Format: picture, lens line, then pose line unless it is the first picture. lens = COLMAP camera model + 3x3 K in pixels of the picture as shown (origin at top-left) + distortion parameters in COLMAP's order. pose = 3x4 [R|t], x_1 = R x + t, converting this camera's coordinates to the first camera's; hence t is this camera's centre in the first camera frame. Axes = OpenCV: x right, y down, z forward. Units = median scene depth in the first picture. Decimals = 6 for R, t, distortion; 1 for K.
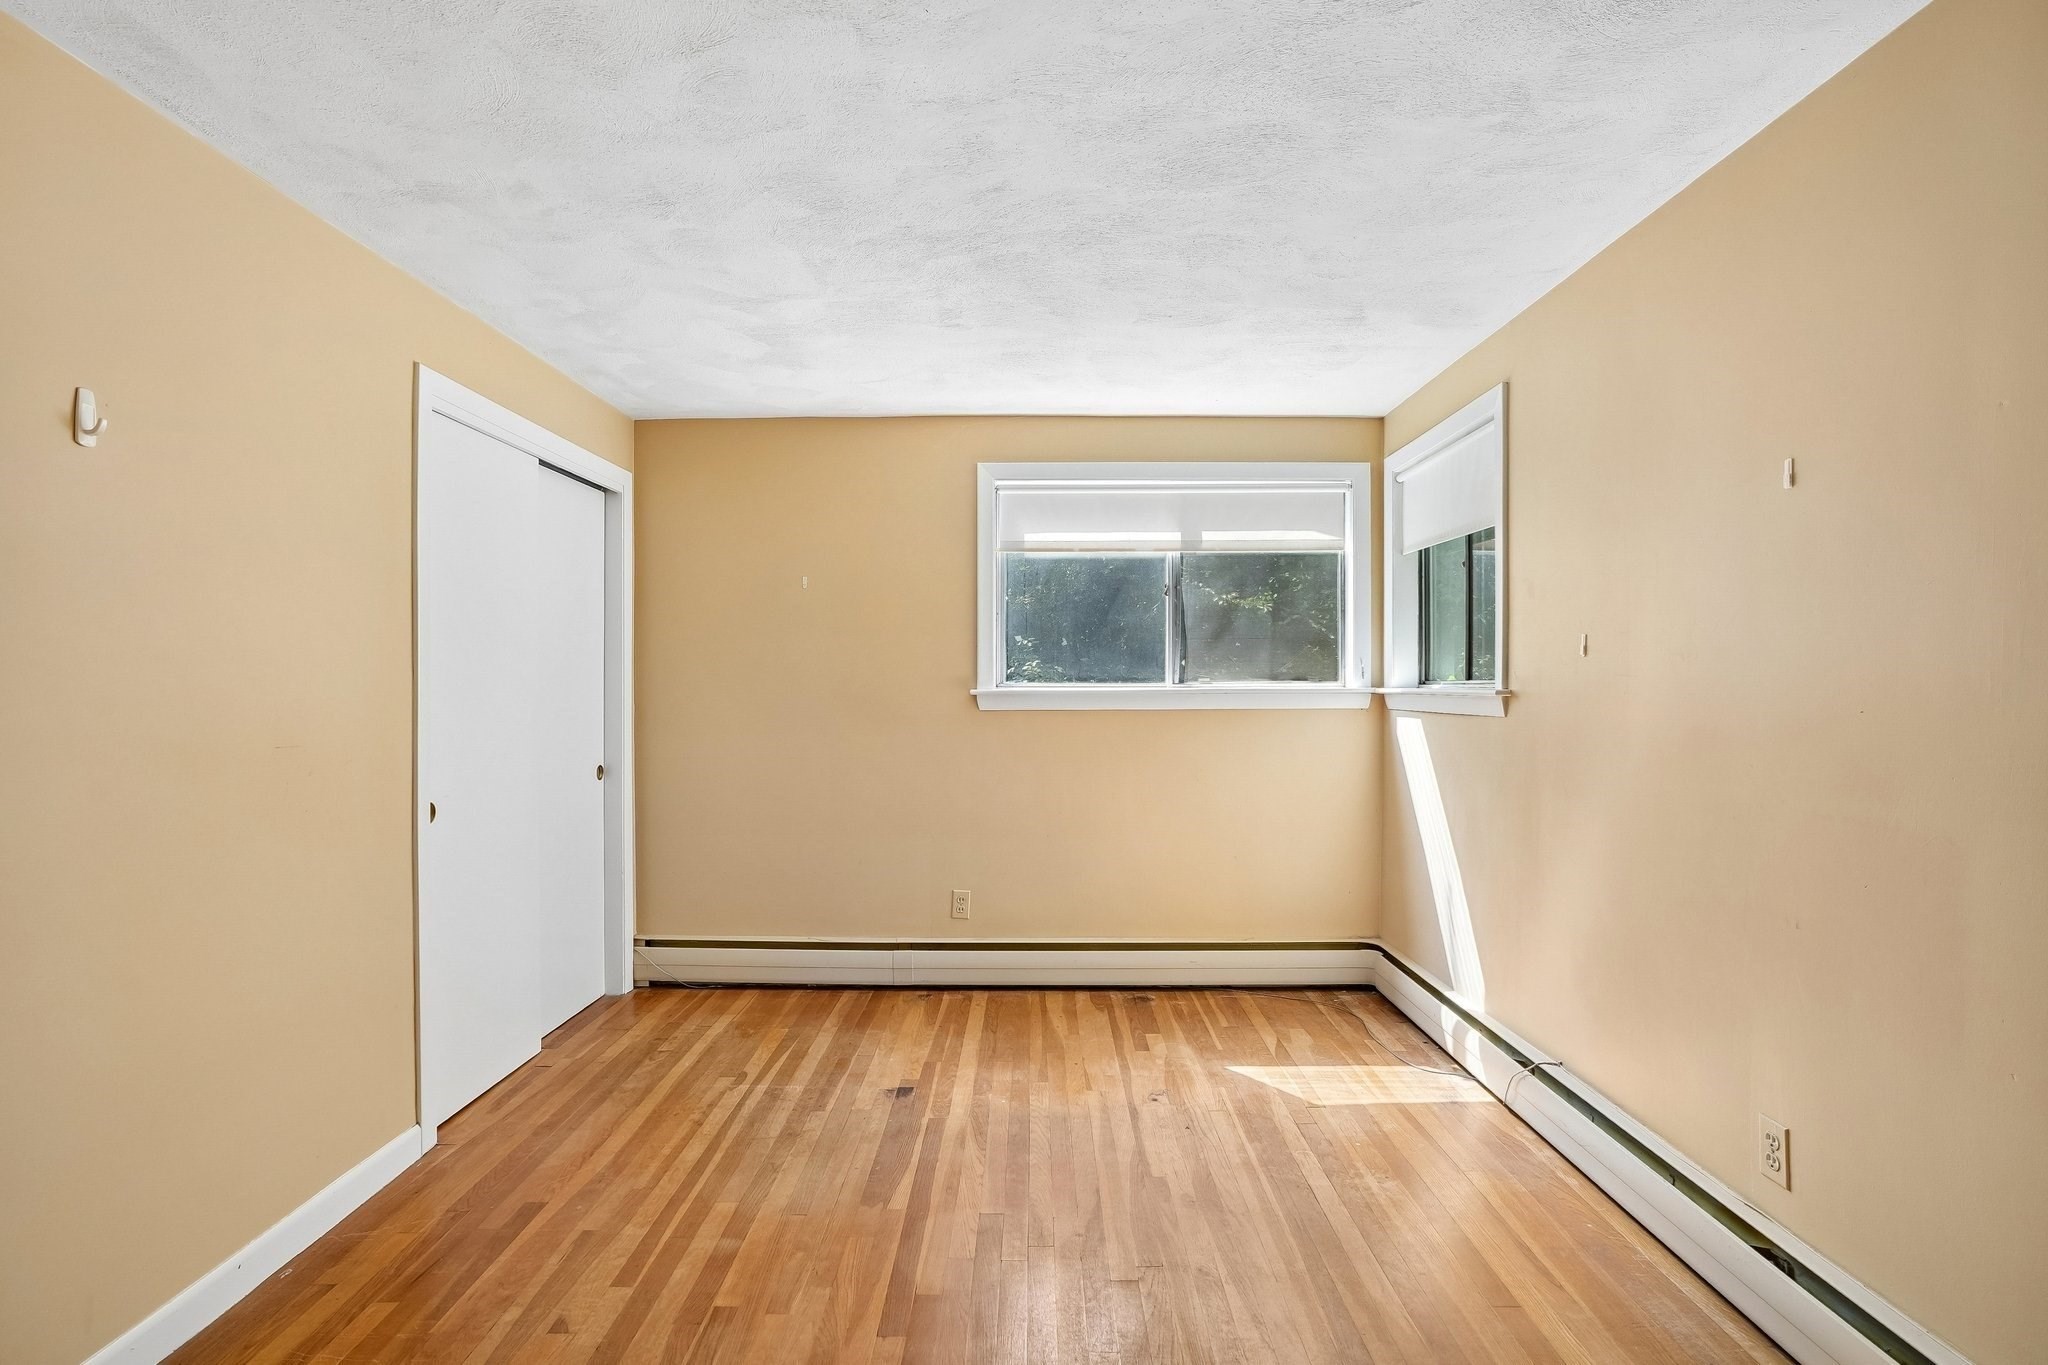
lens RADIAL K [[954.9, 0, 1027.0], [0, 954.9, 706.6], [0, 0, 1]] dist [-0.064976, 0.040165]
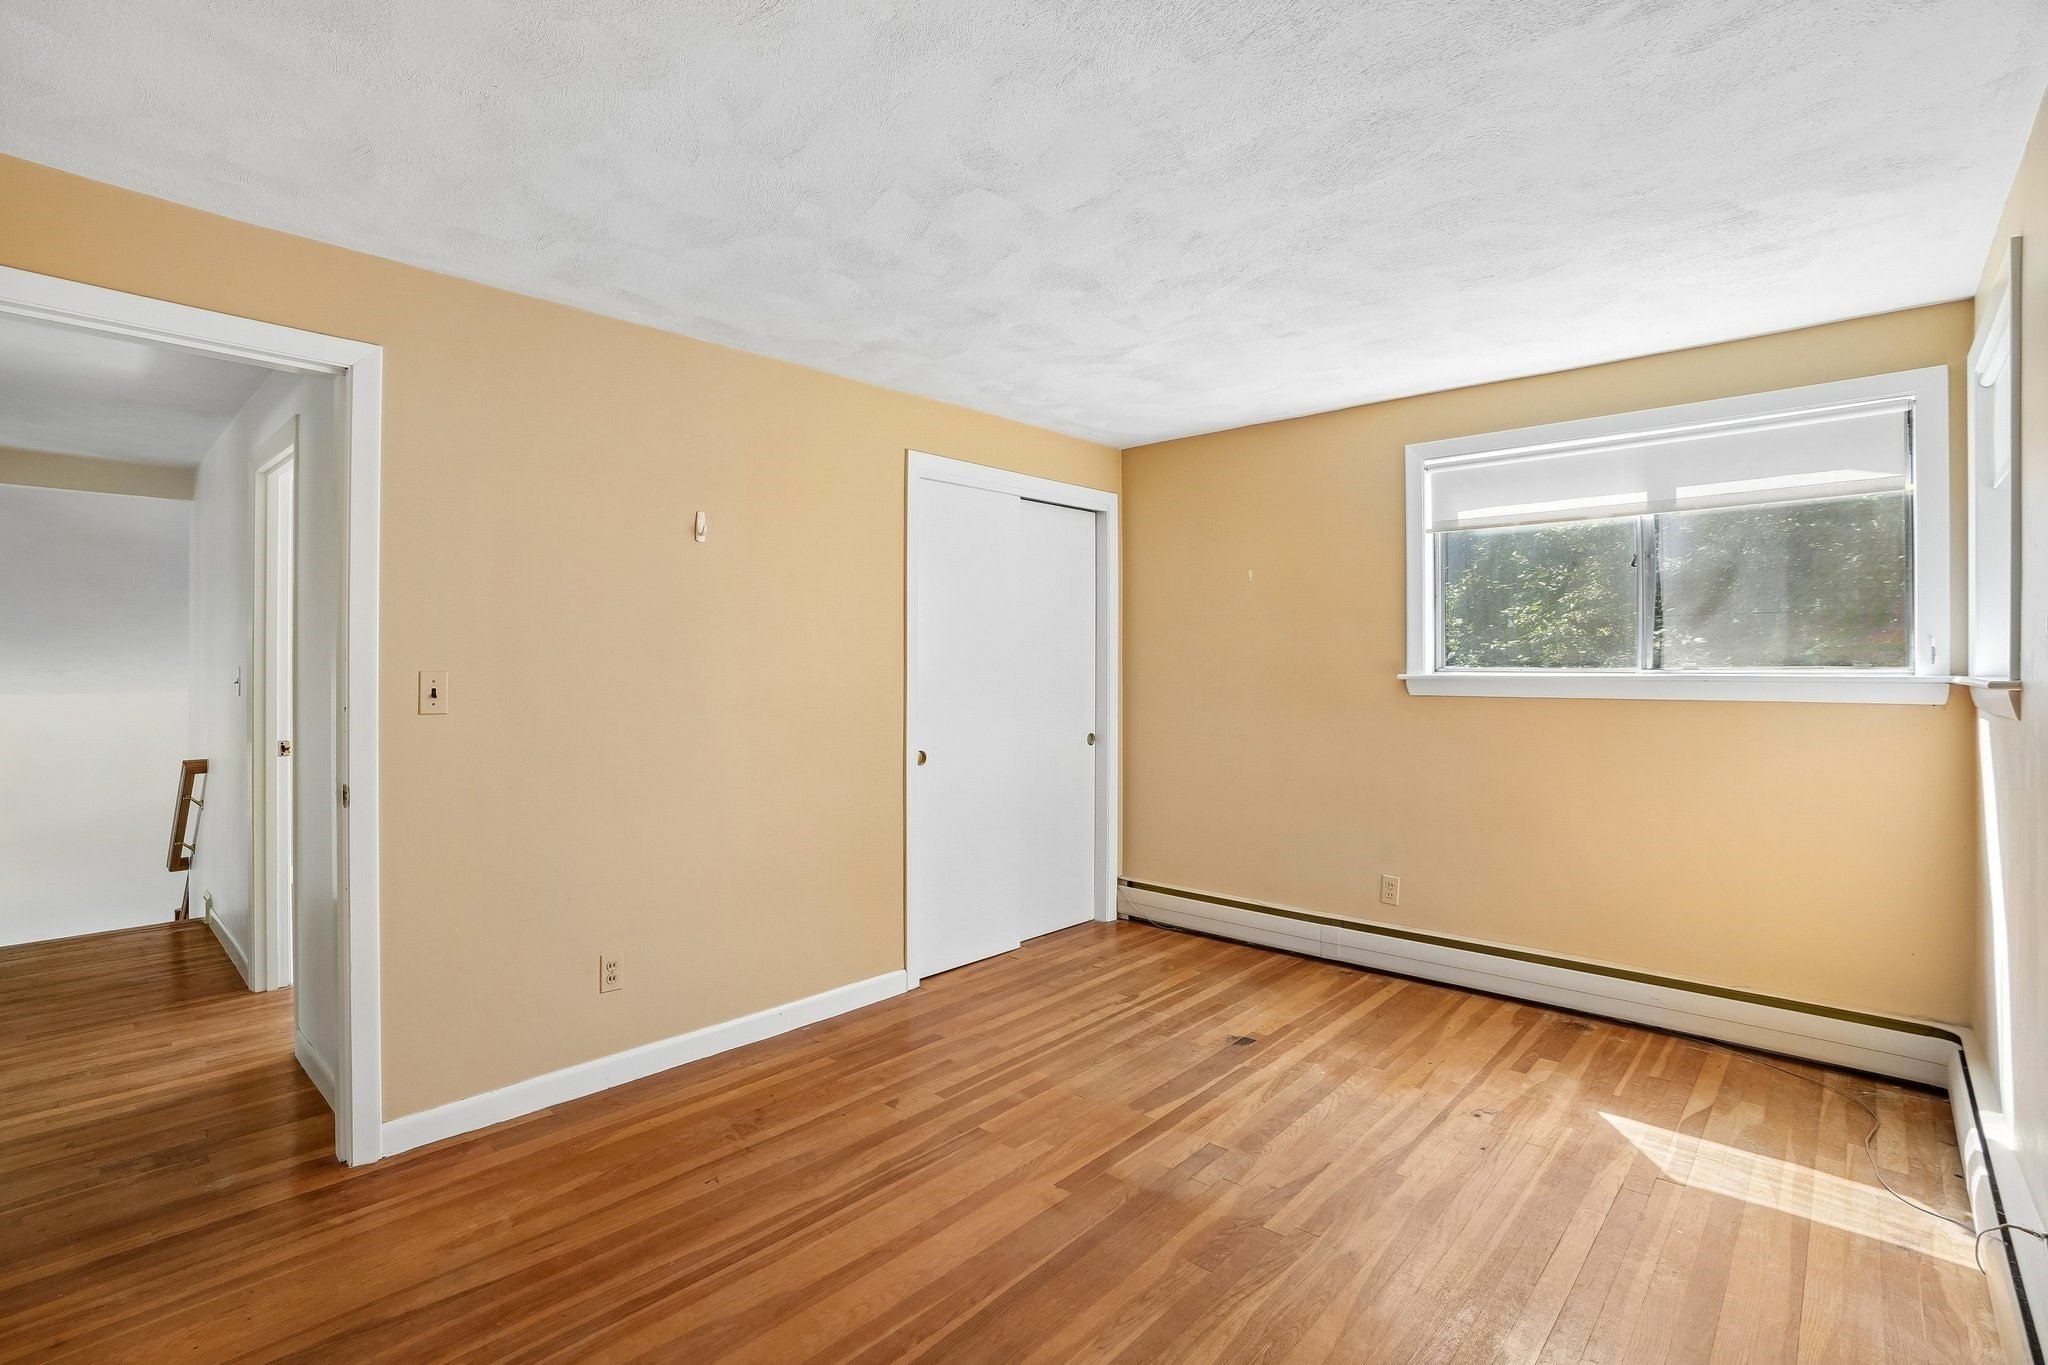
lens RADIAL K [[956.1, 0, 1024.0], [0, 956.1, 682.5], [0, 0, 1]] dist [-0.071600, 0.029418]
pose [[0.743071, 0.013582, -0.669074, 0.340555], [-0.017005, 0.999854, 0.001411, -0.004531], [0.668996, 0.010329, 0.743194, 0.009610]]
